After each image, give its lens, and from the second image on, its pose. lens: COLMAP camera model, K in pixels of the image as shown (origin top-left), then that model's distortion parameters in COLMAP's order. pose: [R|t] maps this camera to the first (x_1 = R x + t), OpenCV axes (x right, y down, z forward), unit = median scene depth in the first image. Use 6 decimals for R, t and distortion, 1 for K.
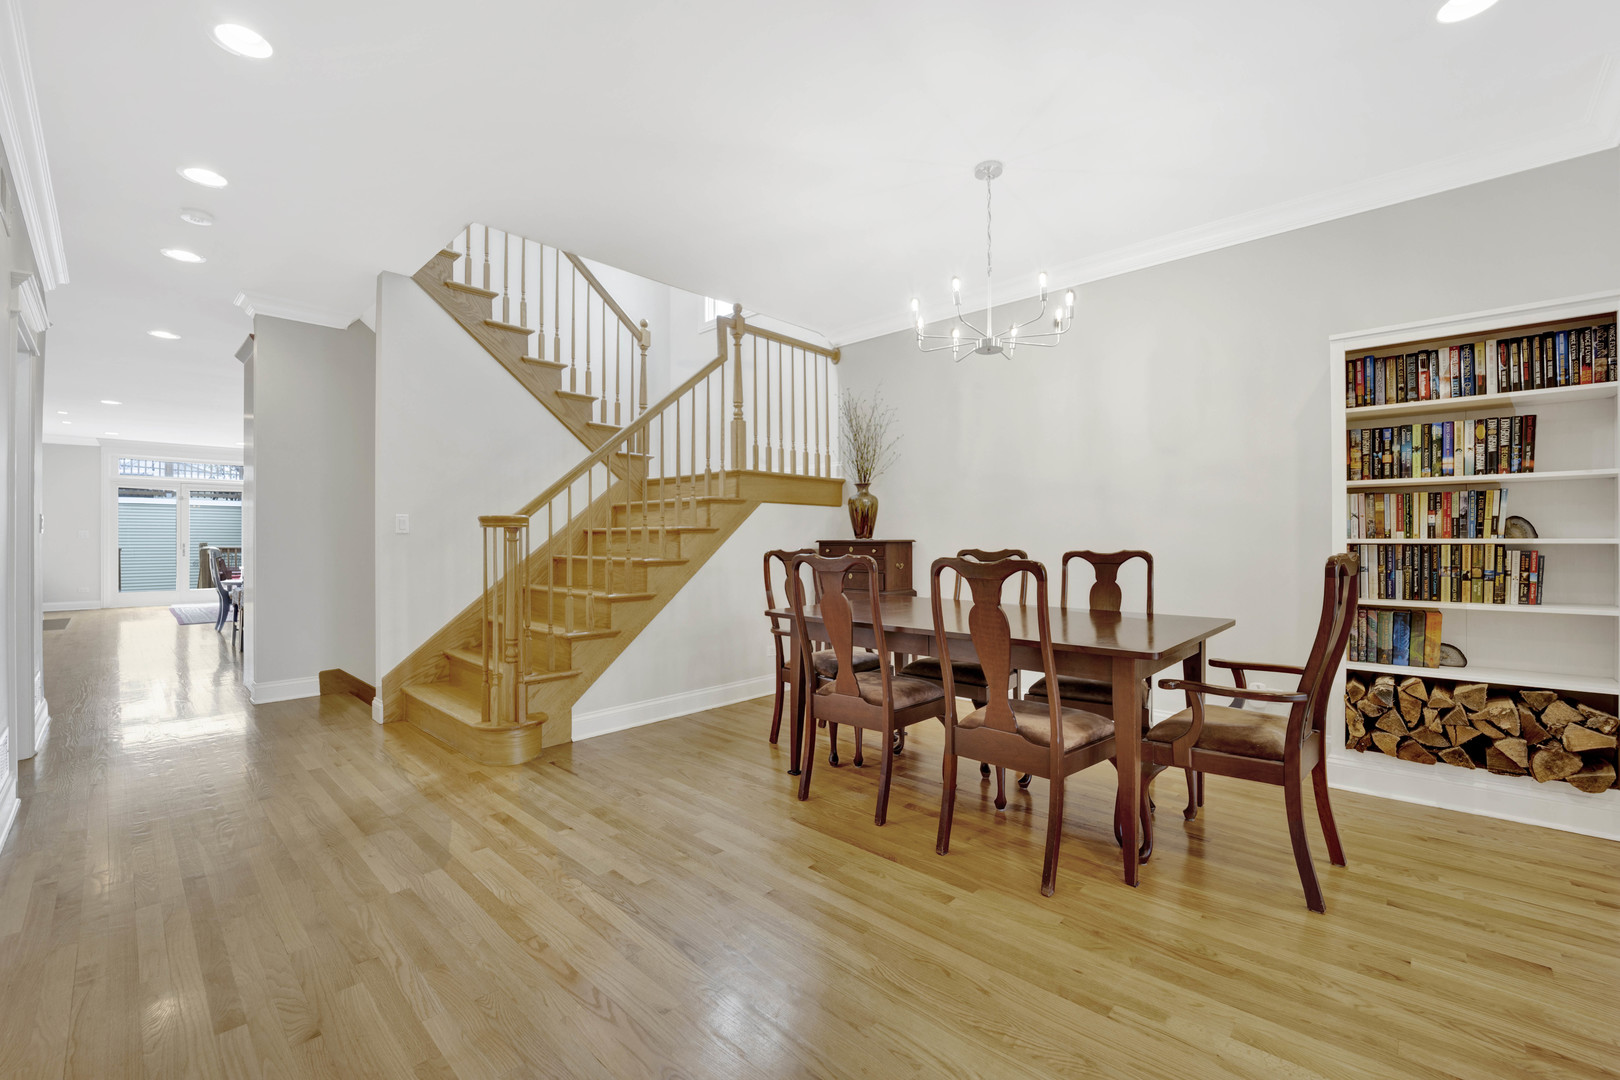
lens RADIAL K [[657.4, 0, 809.6], [0, 657.4, 538.9], [0, 0, 1]] dist [-0.021542, -0.001245]
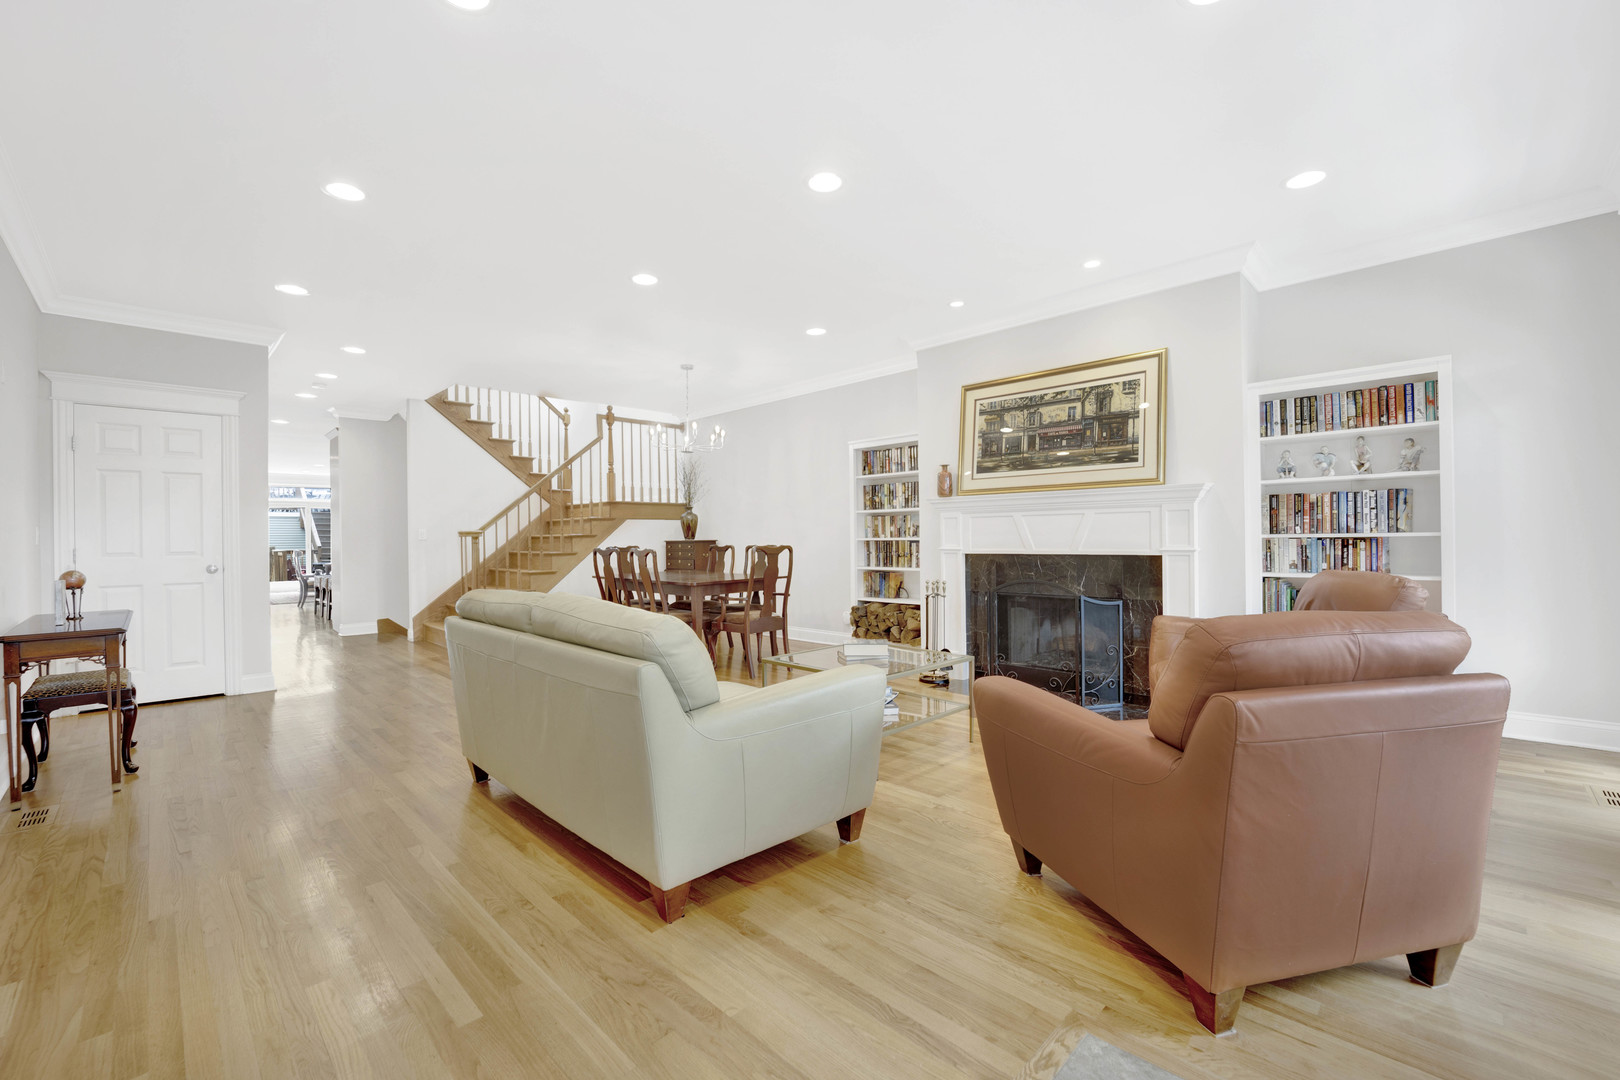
lens RADIAL K [[657.4, 0, 814.1], [0, 657.4, 538.3], [0, 0, 1]] dist [-0.021542, -0.001245]
pose [[0.999459, -0.011192, -0.030922, 0.526054], [0.011277, 0.999933, 0.002571, -0.005303], [0.030892, -0.002918, 0.999518, -0.789730]]
